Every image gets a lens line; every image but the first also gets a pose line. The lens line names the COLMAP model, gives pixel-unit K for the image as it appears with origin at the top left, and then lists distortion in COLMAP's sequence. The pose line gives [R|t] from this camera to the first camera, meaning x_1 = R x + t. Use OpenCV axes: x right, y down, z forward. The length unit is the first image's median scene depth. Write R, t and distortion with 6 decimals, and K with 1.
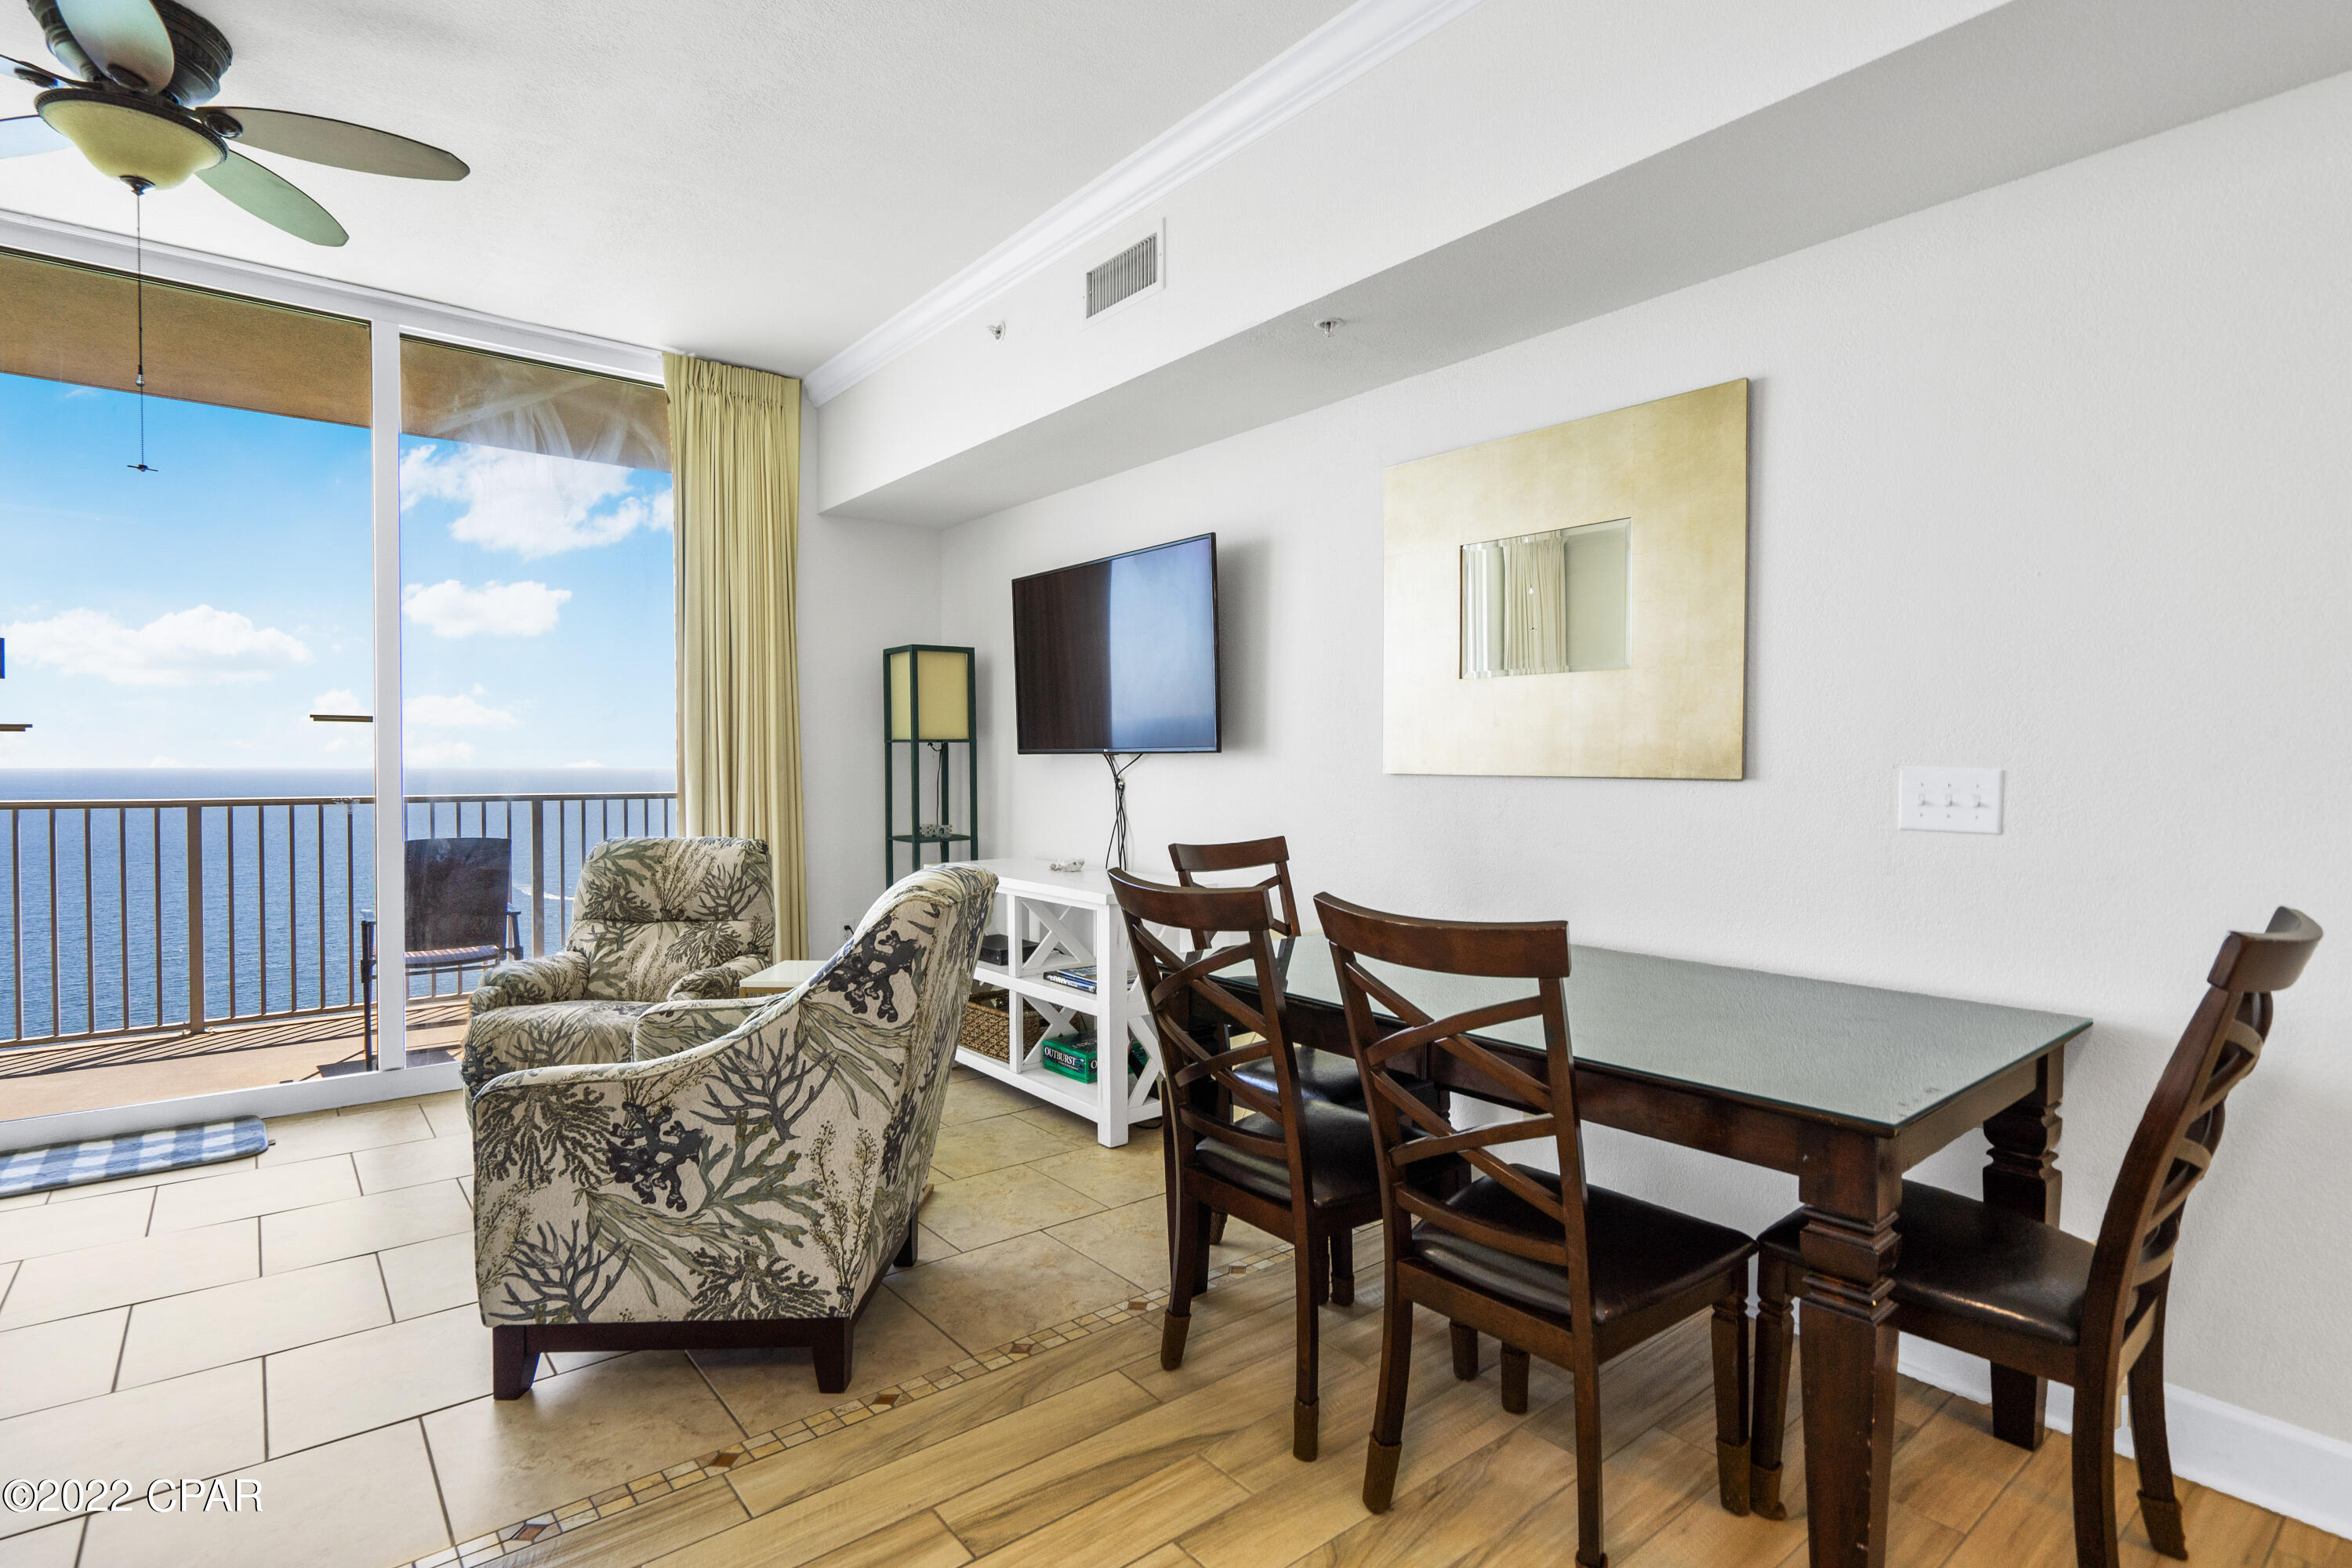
lens RADIAL K [[1164.5, 0, 1167.9], [0, 1164.5, 789.5], [0, 0, 1]] dist [-0.000062, 0.000339]
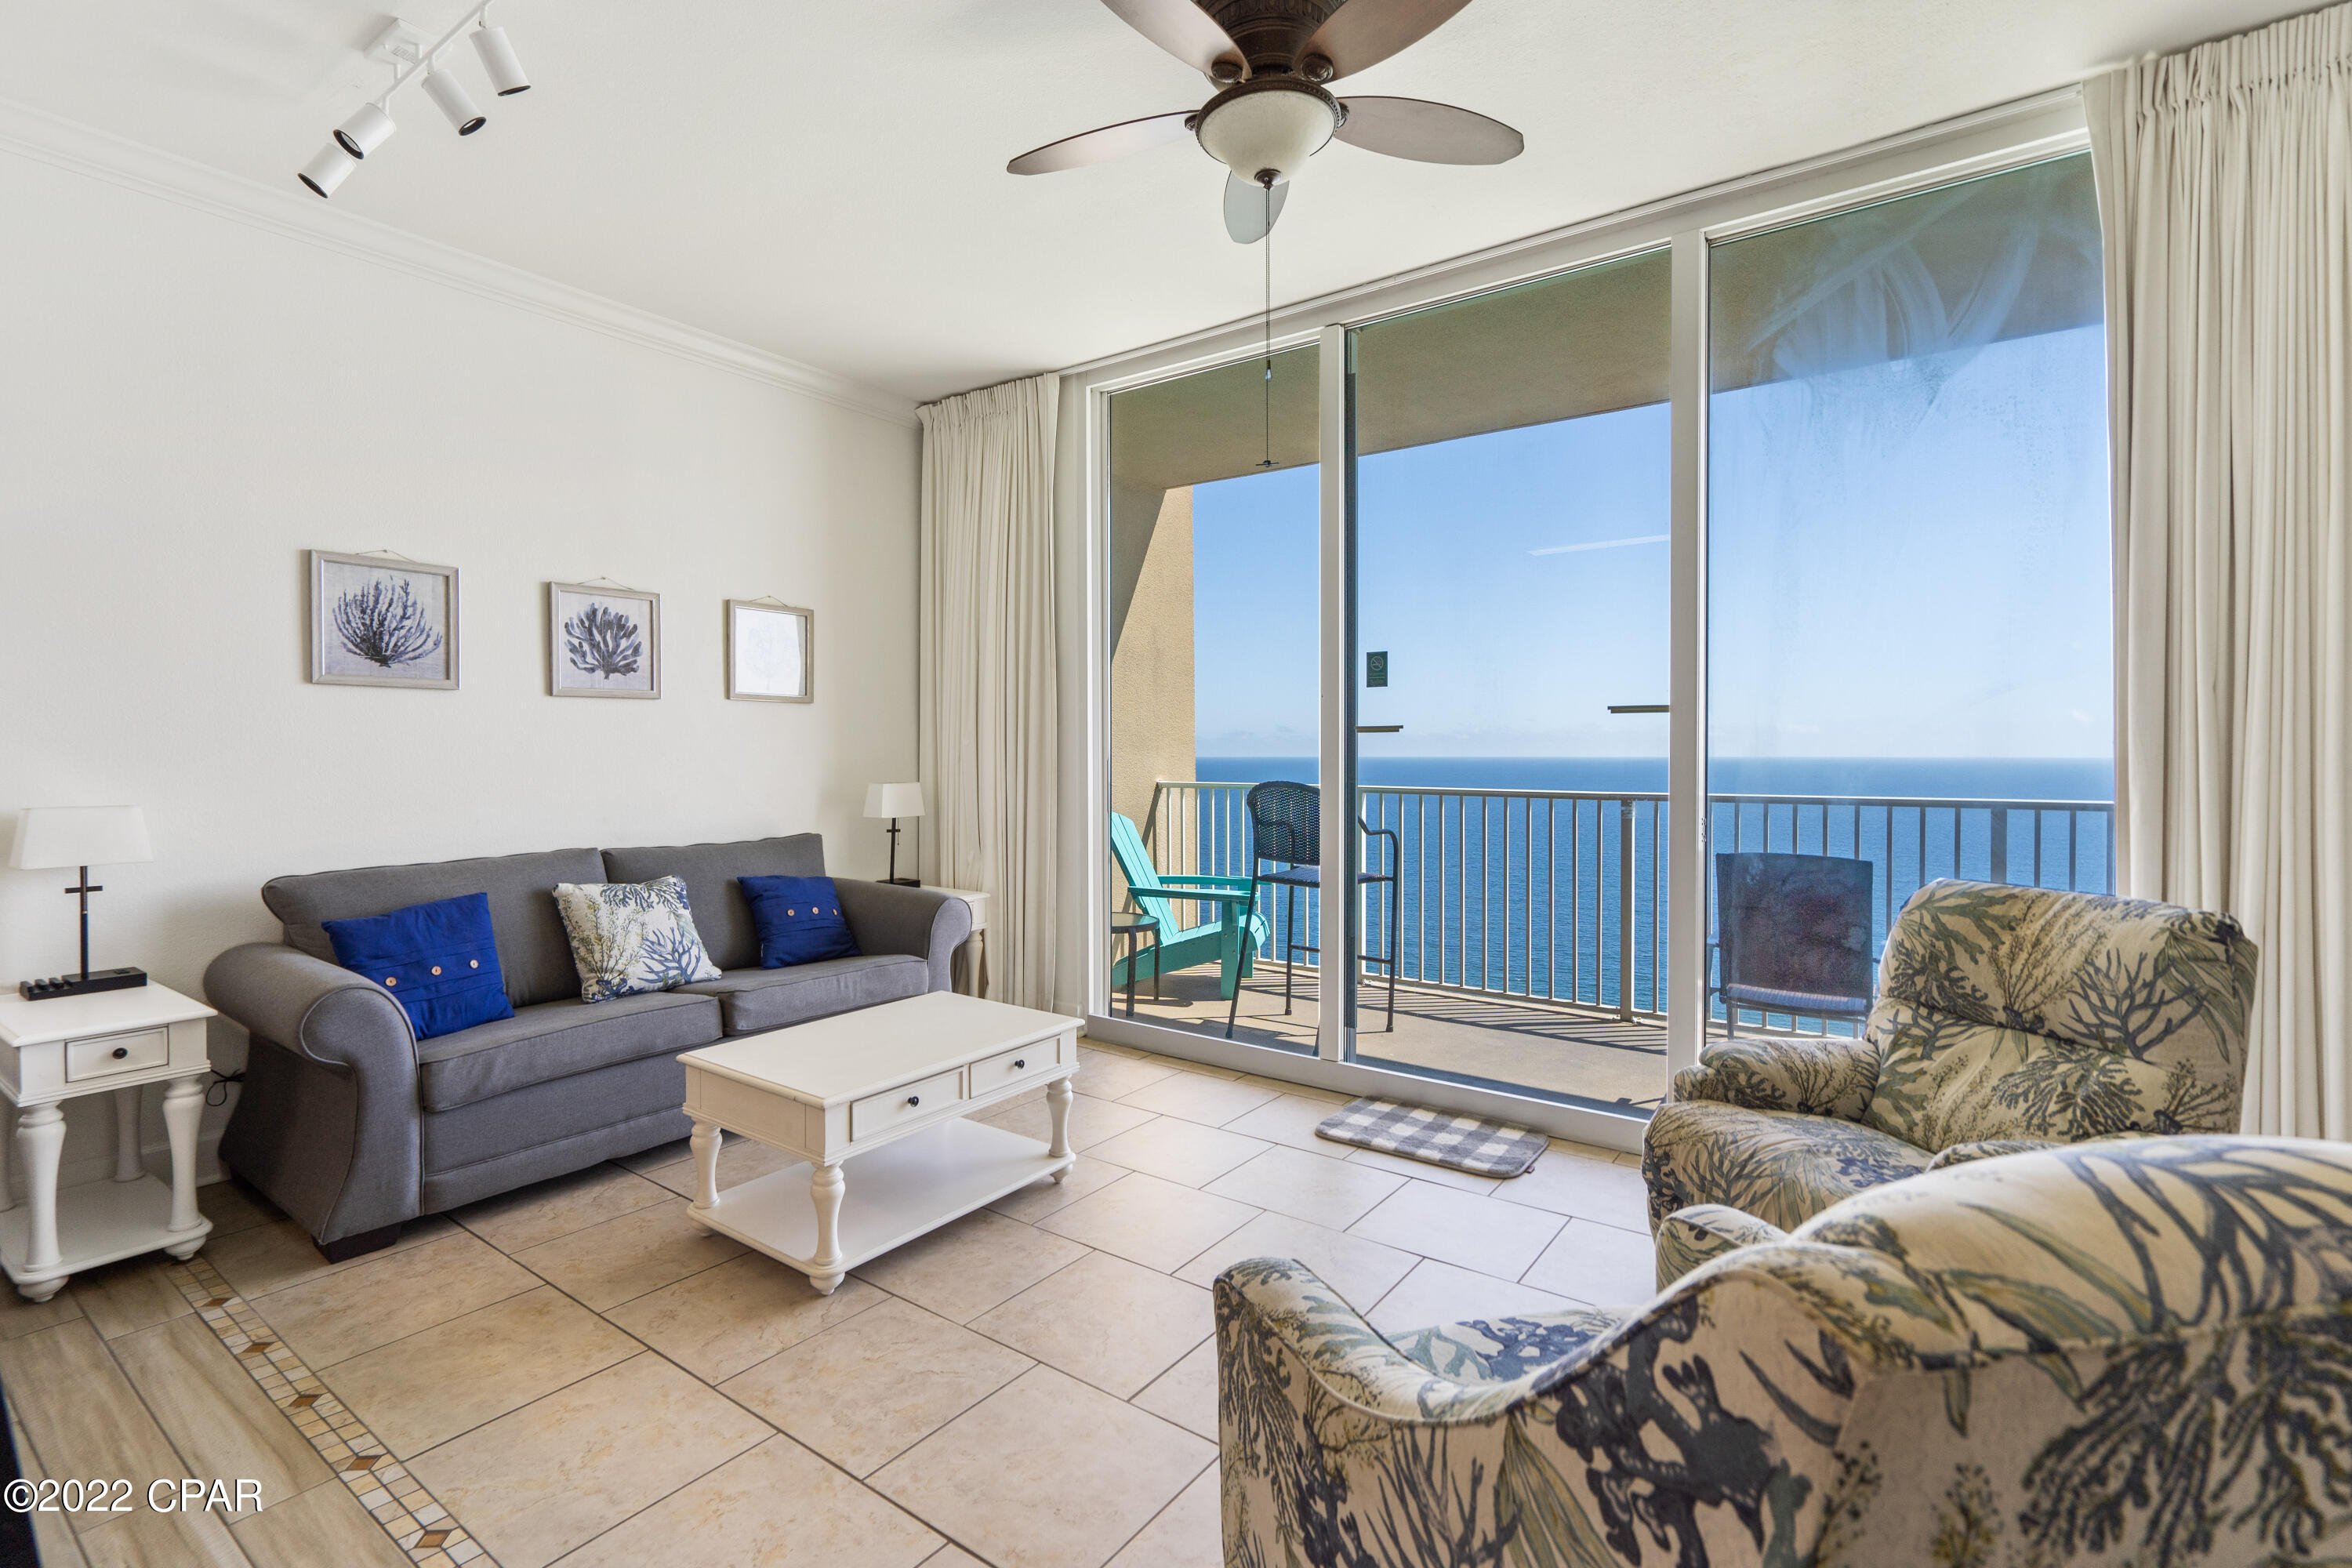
lens RADIAL K [[1102.1, 0, 1138.0], [0, 1102.1, 763.2], [0, 0, 1]] dist [0.000006, 0.000724]
pose [[0.251692, 0.007752, -0.967776, -0.000964], [-0.020060, 0.999795, 0.002791, -0.015139], [0.967599, 0.018711, 0.251796, 0.428498]]
